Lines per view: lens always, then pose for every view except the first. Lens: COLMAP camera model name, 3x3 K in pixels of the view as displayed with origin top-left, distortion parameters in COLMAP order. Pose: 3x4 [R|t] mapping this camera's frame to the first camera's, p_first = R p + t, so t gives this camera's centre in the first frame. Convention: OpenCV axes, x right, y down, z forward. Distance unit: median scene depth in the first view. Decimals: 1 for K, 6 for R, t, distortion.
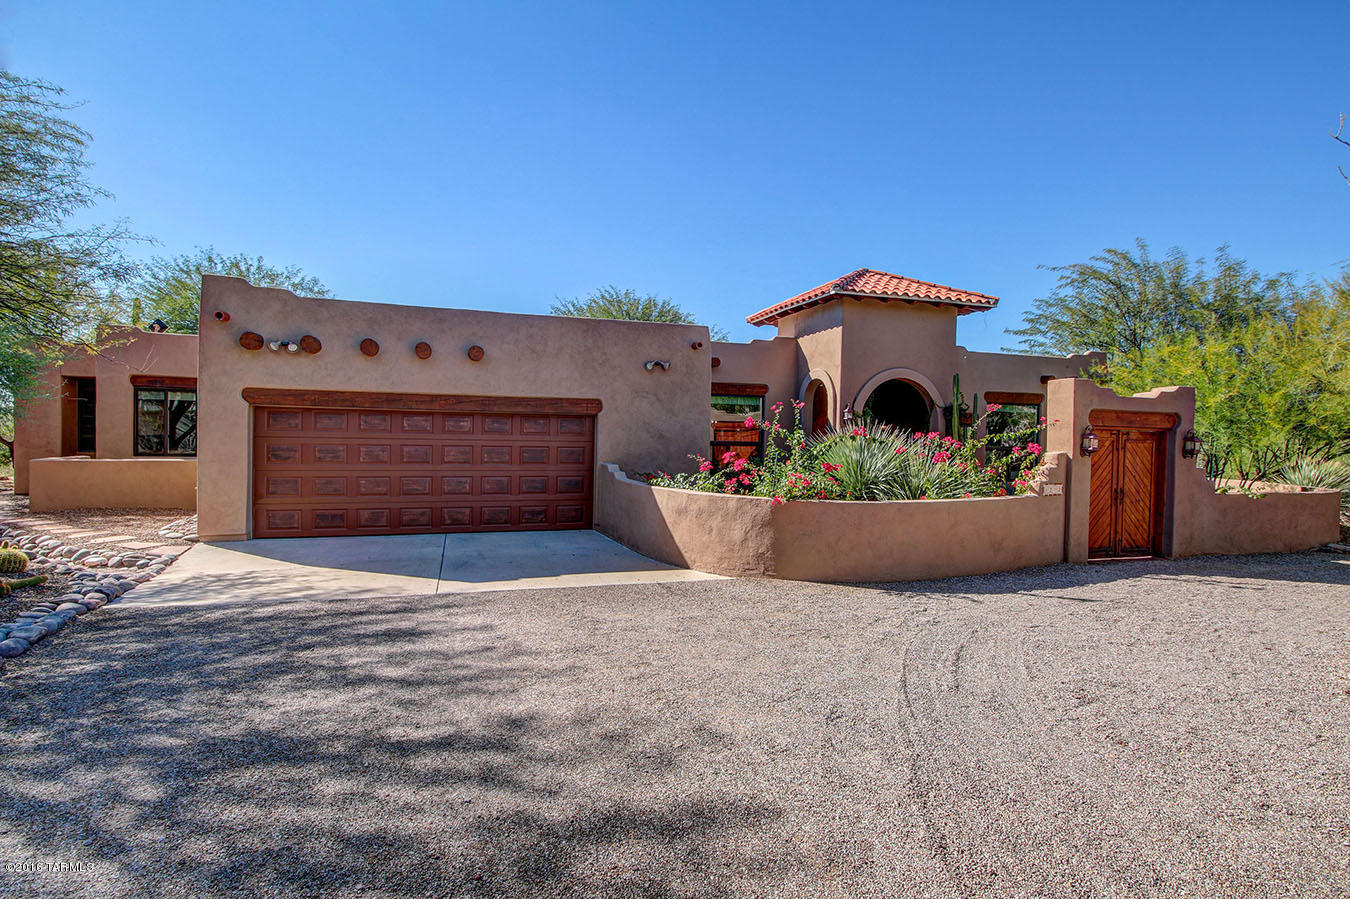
lens RADIAL K [[641.6, 0, 647.1], [0, 641.6, 445.4], [0, 0, 1]] dist [0.020996, -0.000022]
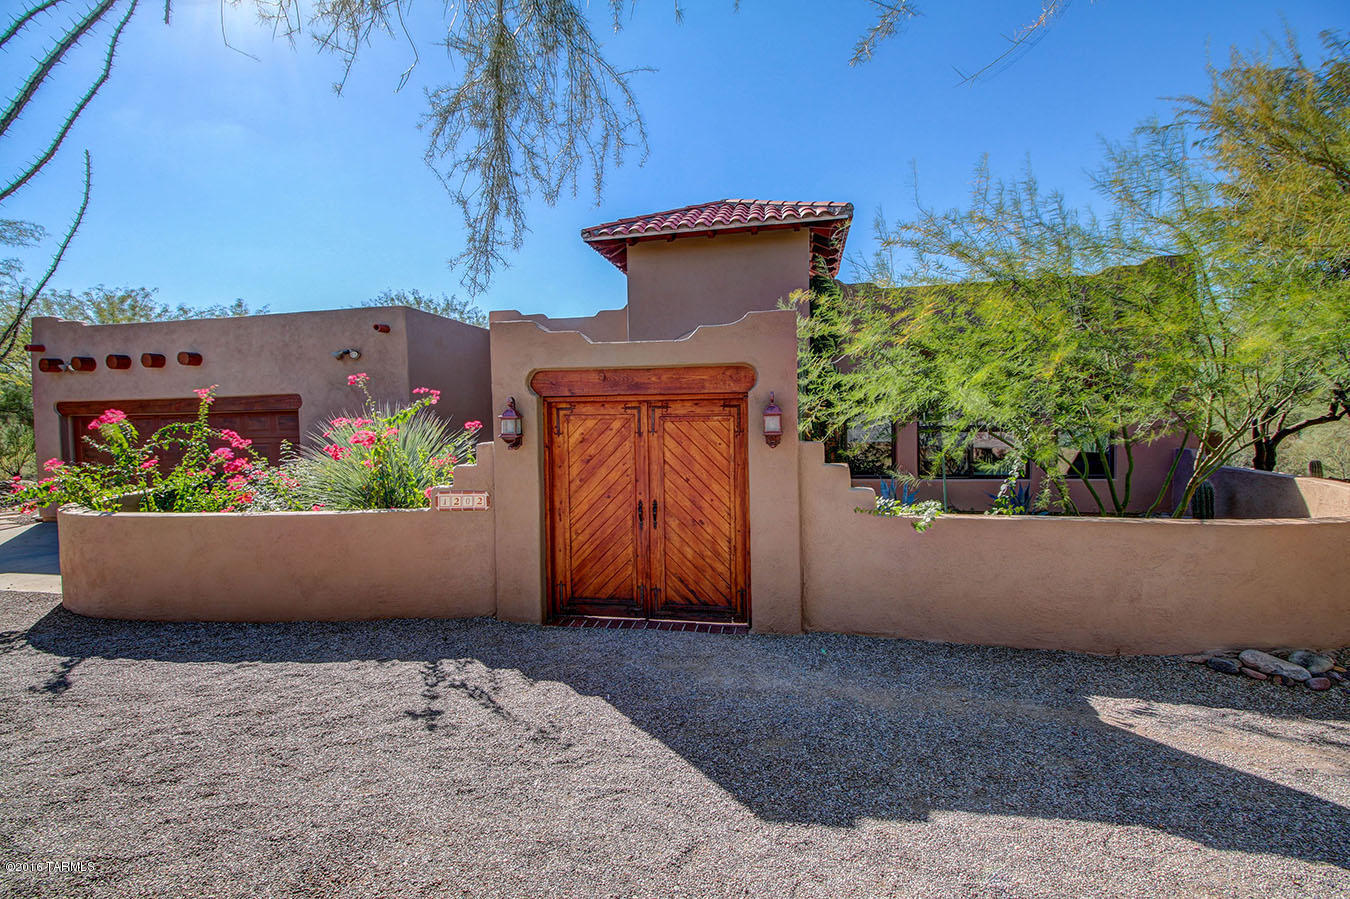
lens RADIAL K [[612.4, 0, 675.0], [0, 612.4, 449.5], [0, 0, 1]] dist [0.019993, -0.000233]
pose [[0.863331, -0.011780, -0.504501, 0.918344], [0.025628, 0.999461, 0.020520, 0.008610], [0.503987, -0.030645, 0.863167, 0.482634]]
